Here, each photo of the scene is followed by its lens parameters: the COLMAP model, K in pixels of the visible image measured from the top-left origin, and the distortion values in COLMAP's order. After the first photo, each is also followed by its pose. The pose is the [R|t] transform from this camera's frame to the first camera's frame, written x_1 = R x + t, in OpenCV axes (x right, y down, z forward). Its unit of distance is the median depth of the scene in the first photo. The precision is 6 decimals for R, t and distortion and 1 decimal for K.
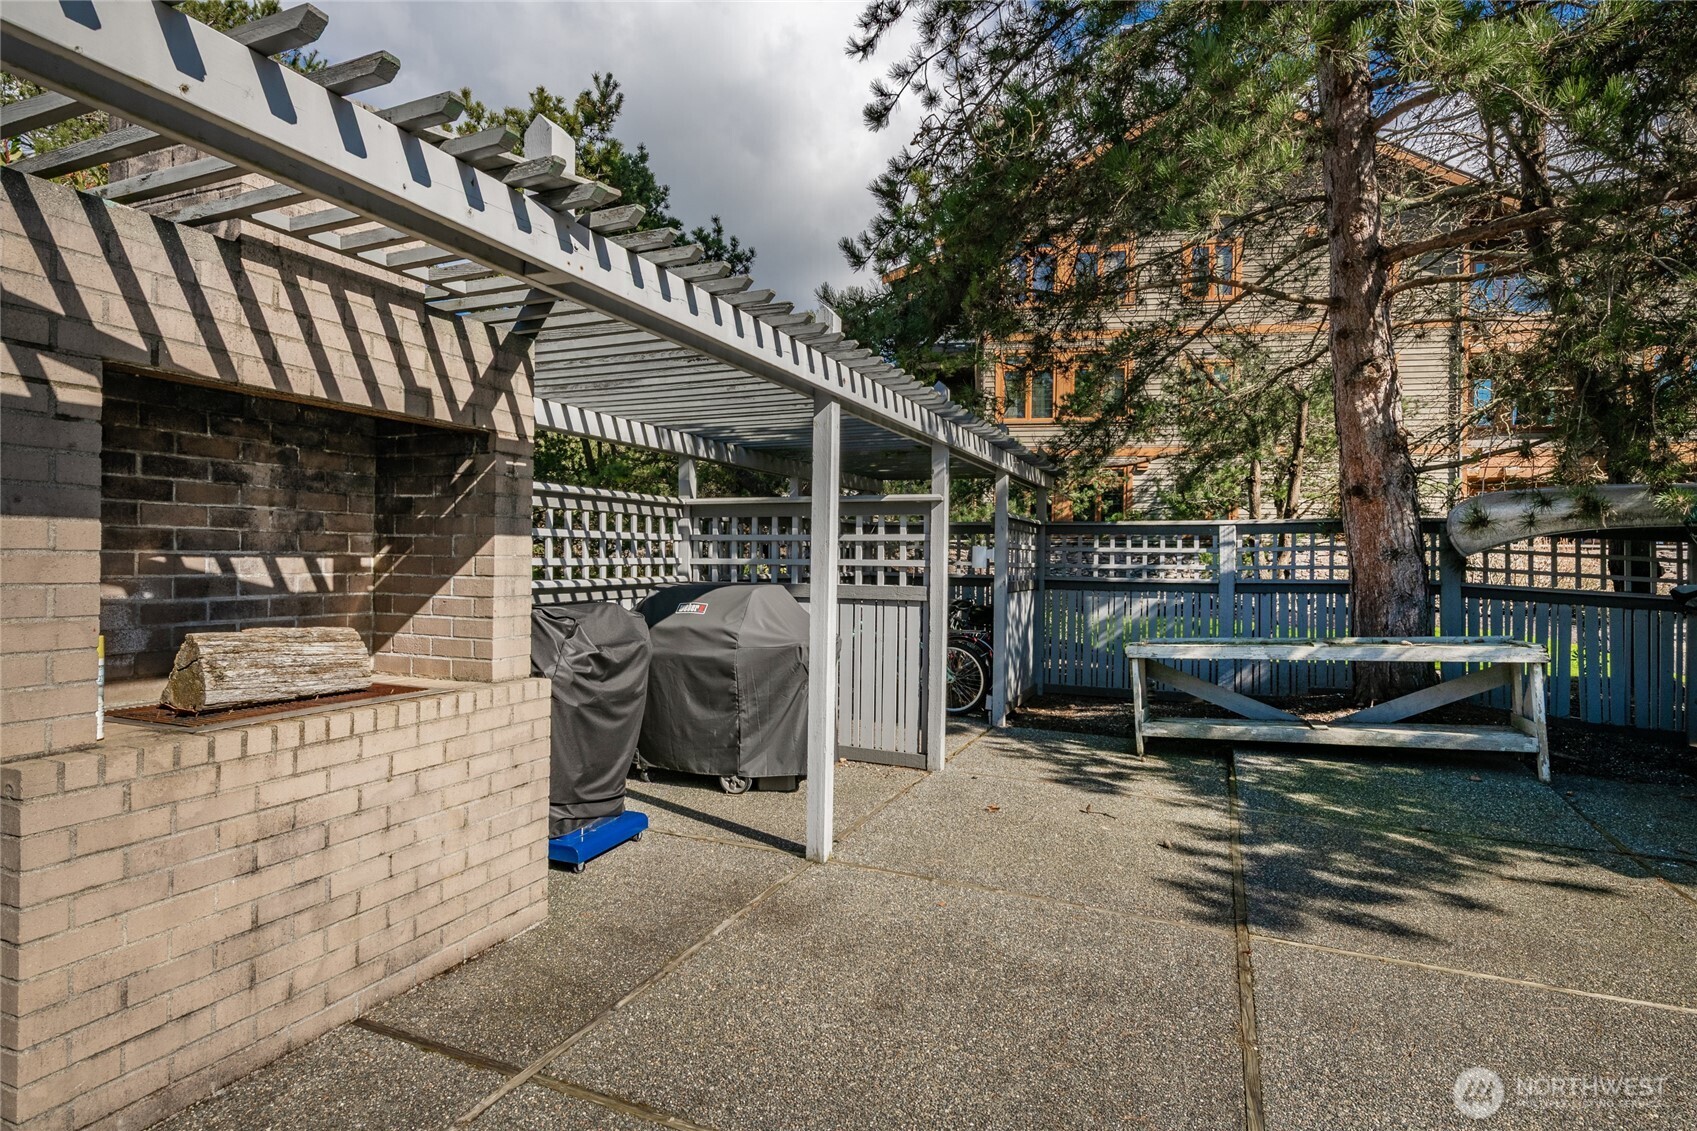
lens RADIAL K [[886.8, 0, 848.5], [0, 886.8, 569.9], [0, 0, 1]] dist [-0.002797, -0.000434]
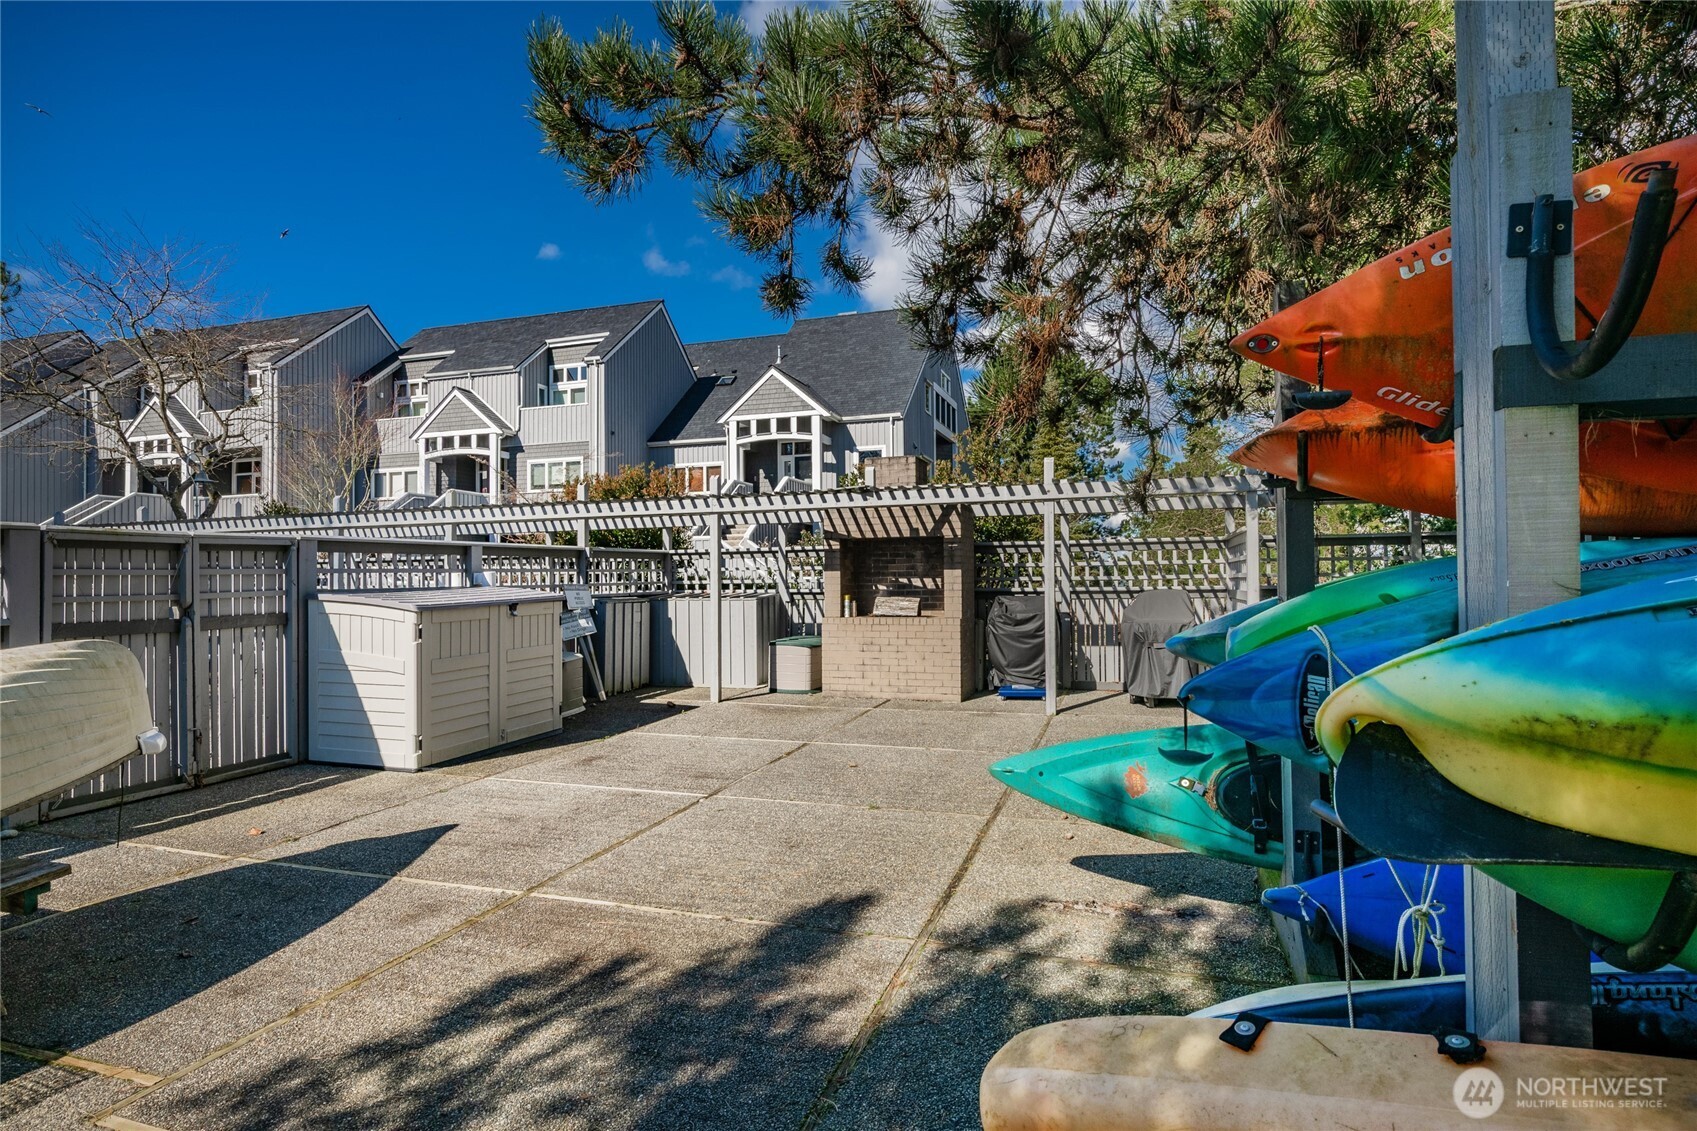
lens RADIAL K [[886.8, 0, 847.7], [0, 886.8, 573.4], [0, 0, 1]] dist [-0.002797, -0.000434]
pose [[0.027849, -0.020841, -0.999395, 2.945647], [-0.002822, 0.999777, -0.020927, 0.042493], [0.999608, 0.003403, 0.027784, 0.648105]]
